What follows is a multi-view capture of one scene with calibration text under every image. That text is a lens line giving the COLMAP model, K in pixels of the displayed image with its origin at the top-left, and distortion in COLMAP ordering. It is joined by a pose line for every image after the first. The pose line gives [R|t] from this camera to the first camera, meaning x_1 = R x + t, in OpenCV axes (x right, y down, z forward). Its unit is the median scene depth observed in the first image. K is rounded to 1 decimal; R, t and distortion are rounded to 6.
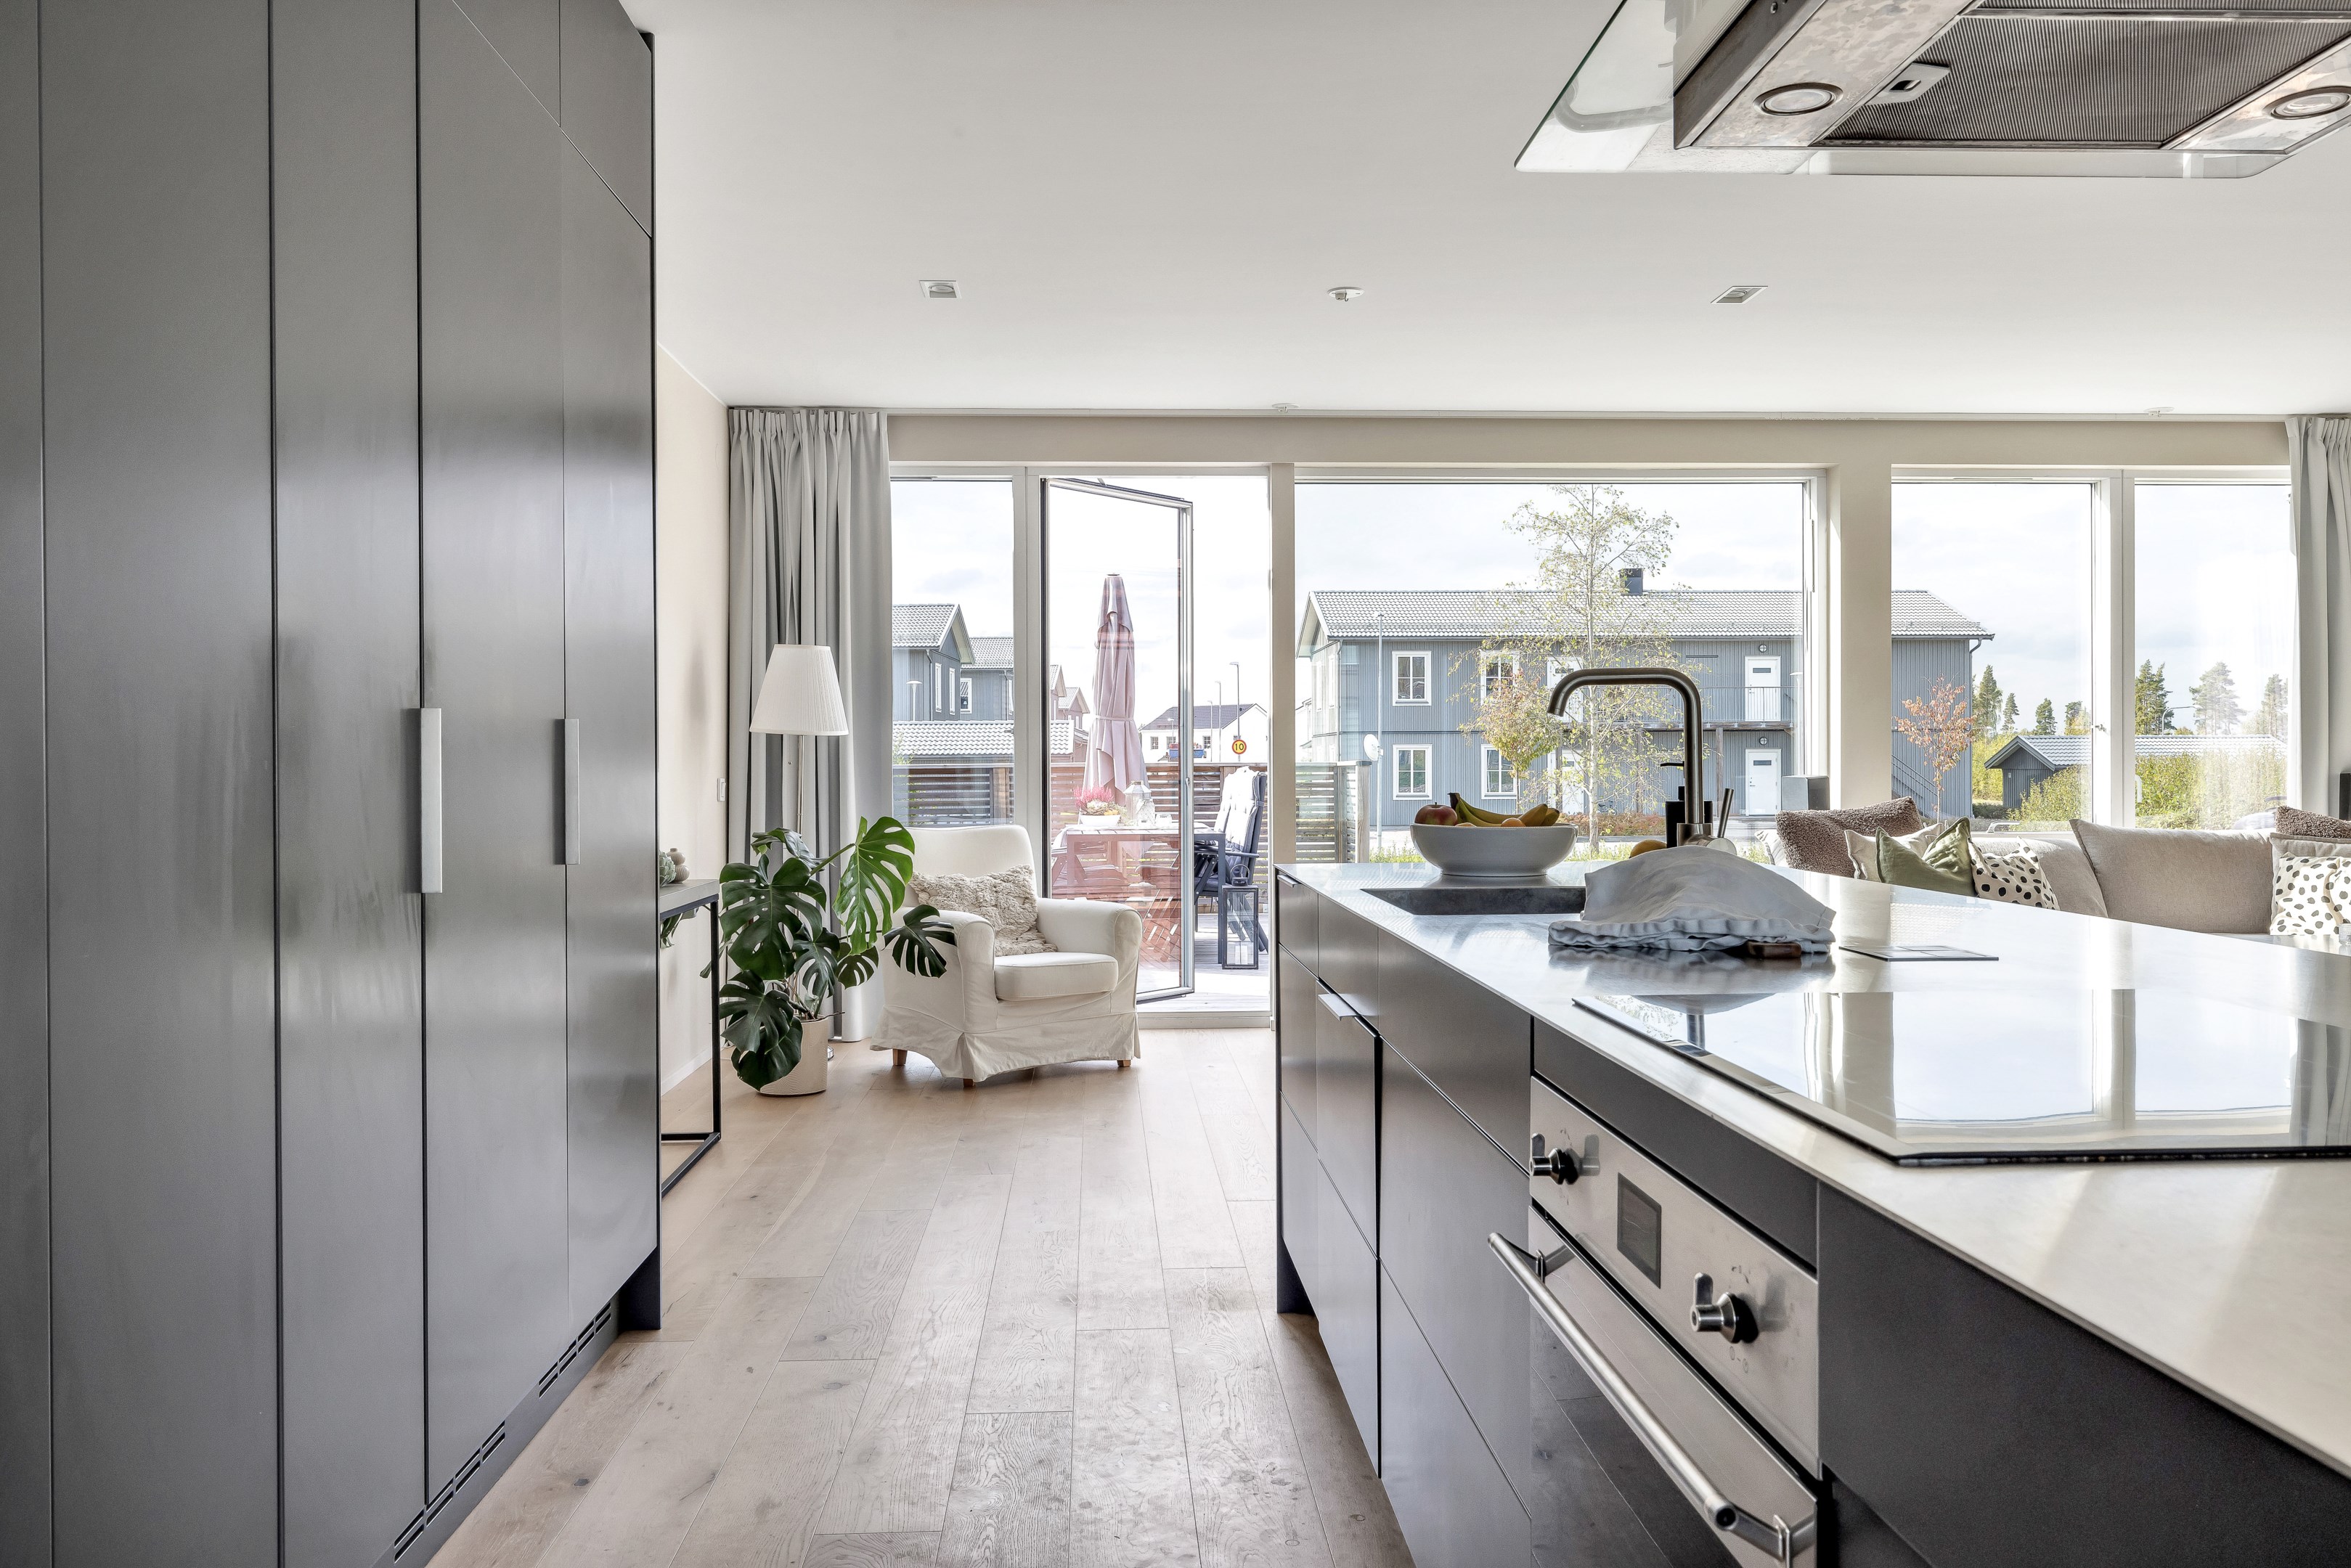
lens RADIAL K [[1793.2, 0, 1178.2], [0, 1793.2, 773.5], [0, 0, 1]] dist [0.006766, -0.000682]
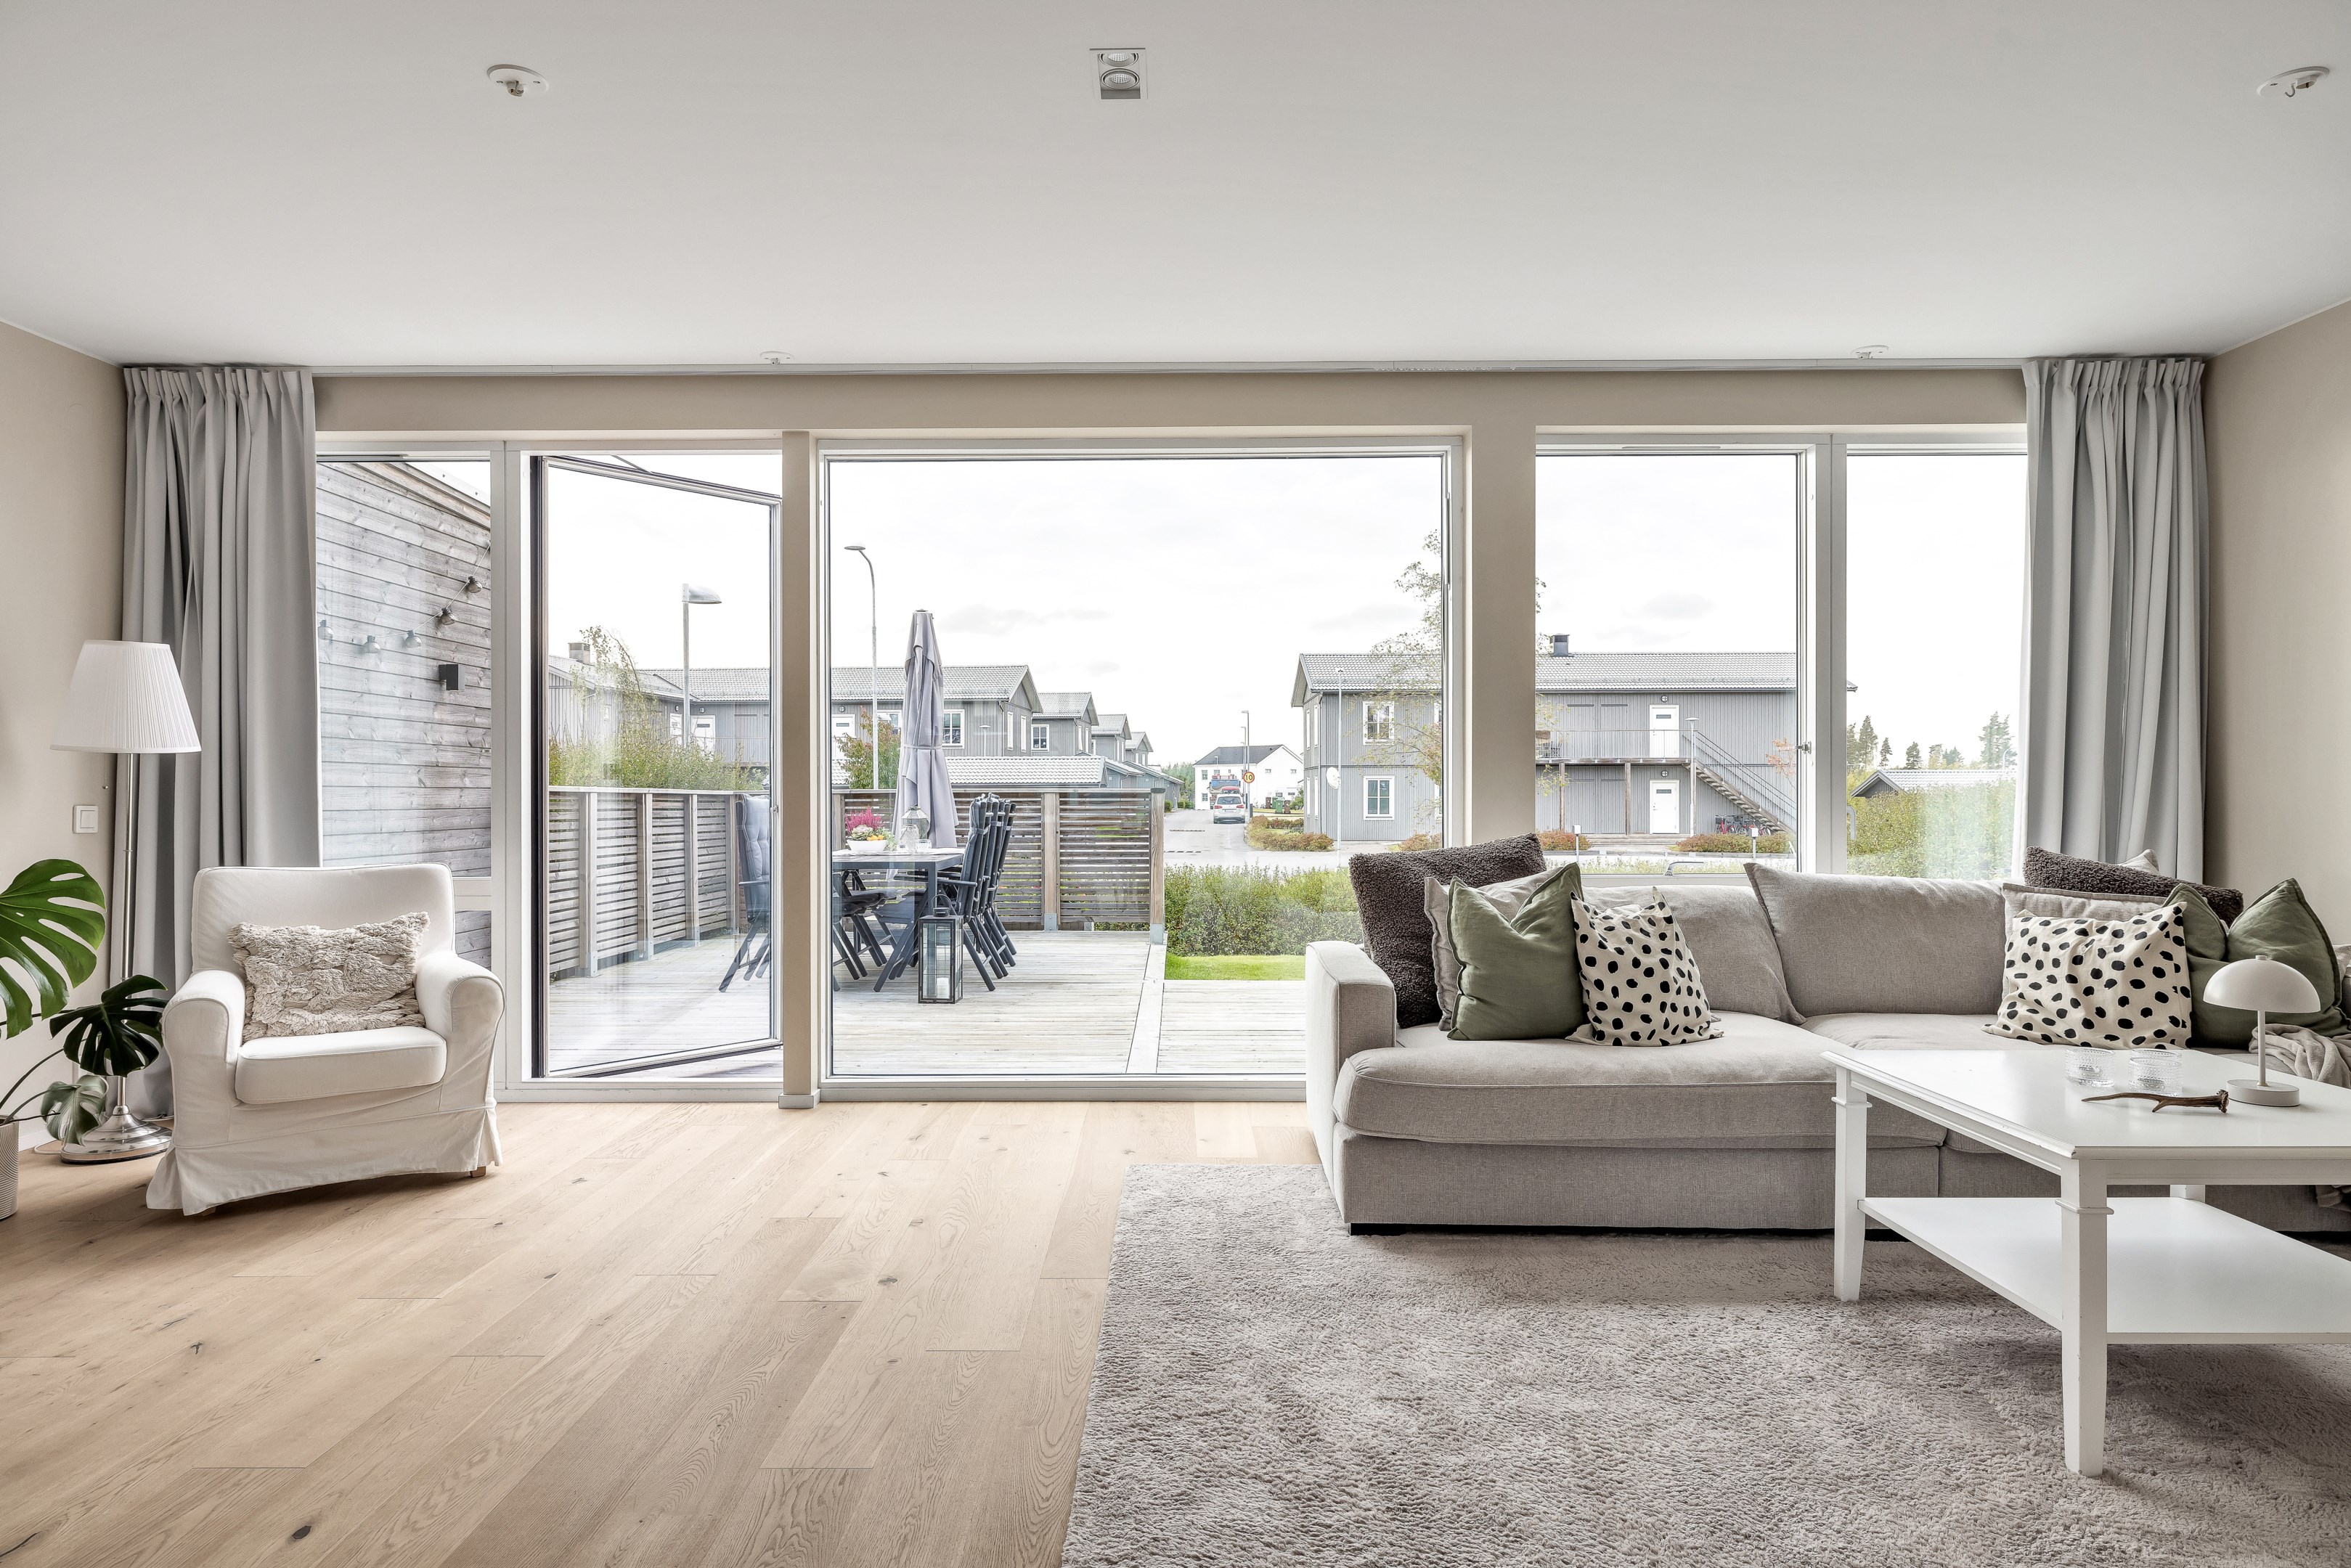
lens RADIAL K [[1330.1, 0, 1183.9], [0, 1330.1, 789.1], [0, 0, 1]] dist [0.004645, -0.000368]
pose [[0.998264, 0.002880, -0.058820, 0.302121], [-0.003287, 0.999971, -0.006829, -0.002308], [0.058799, 0.007010, 0.998245, 0.426398]]
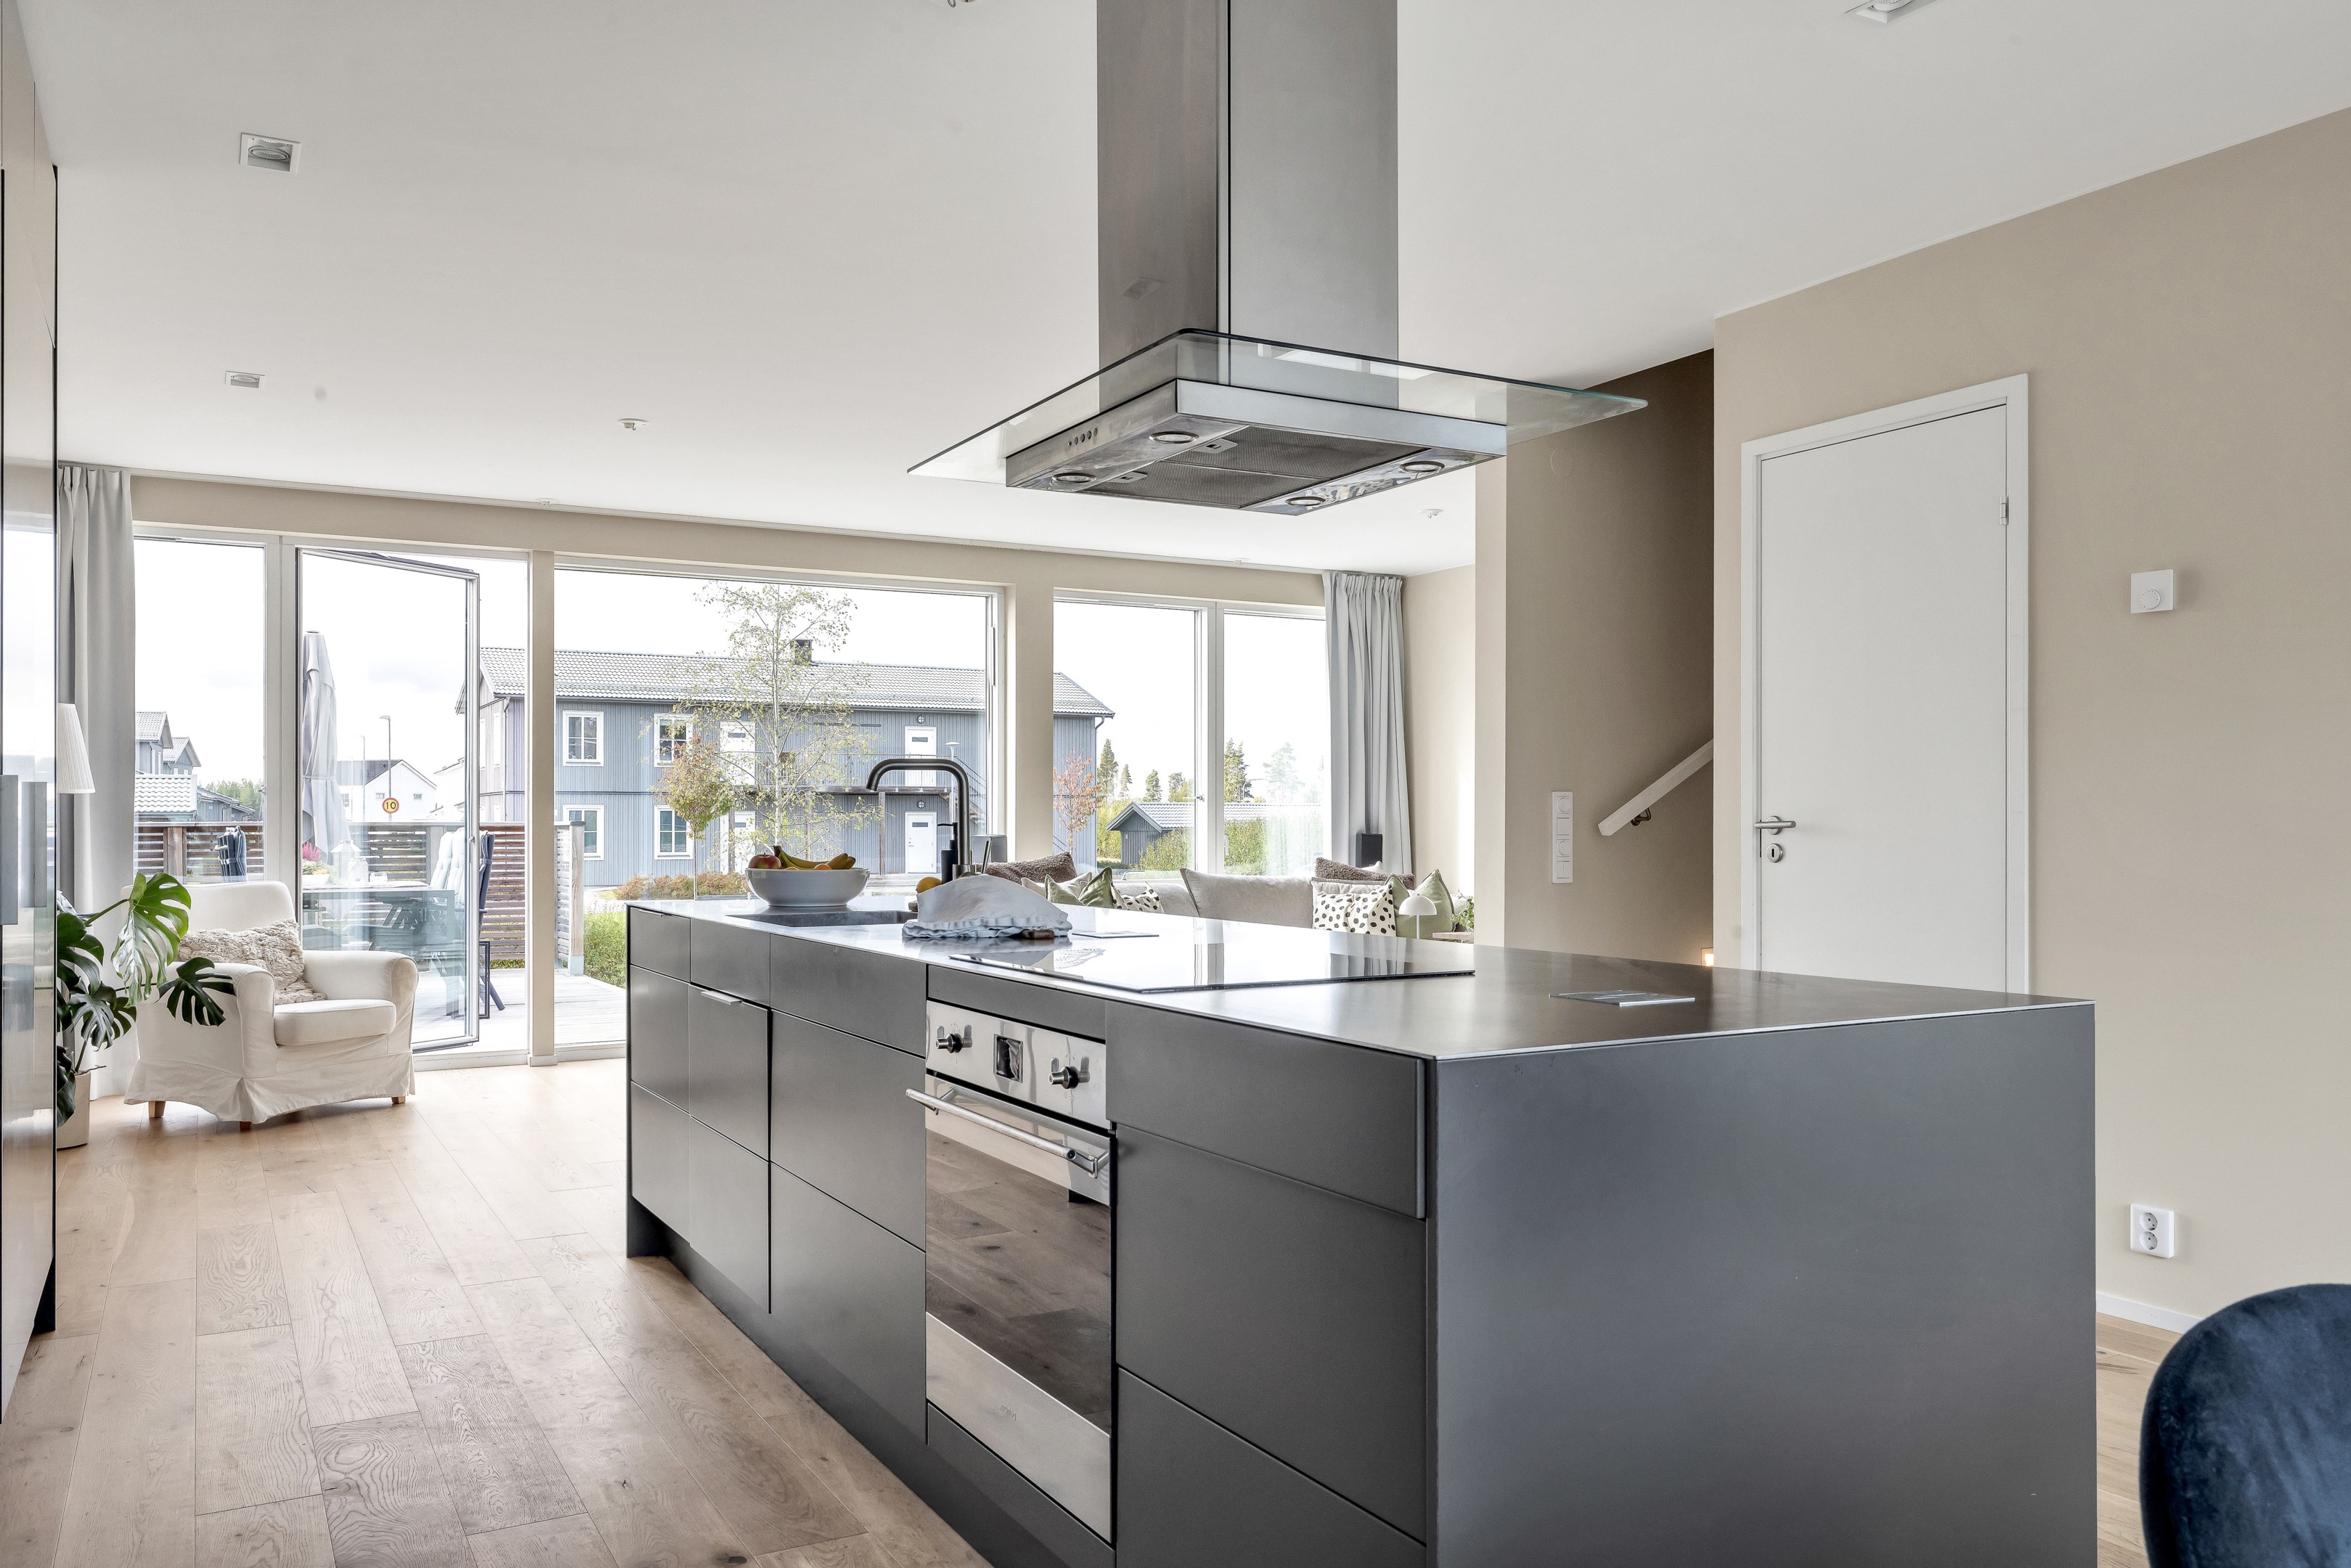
lens RADIAL K [[1793.2, 0, 1198.1], [0, 1793.2, 799.2], [0, 0, 1]] dist [0.006766, -0.000682]
pose [[0.888952, 0.010754, 0.457874, -0.095851], [-0.001668, 0.999794, -0.020244, 0.001514], [-0.457997, 0.017233, 0.888787, -0.176840]]
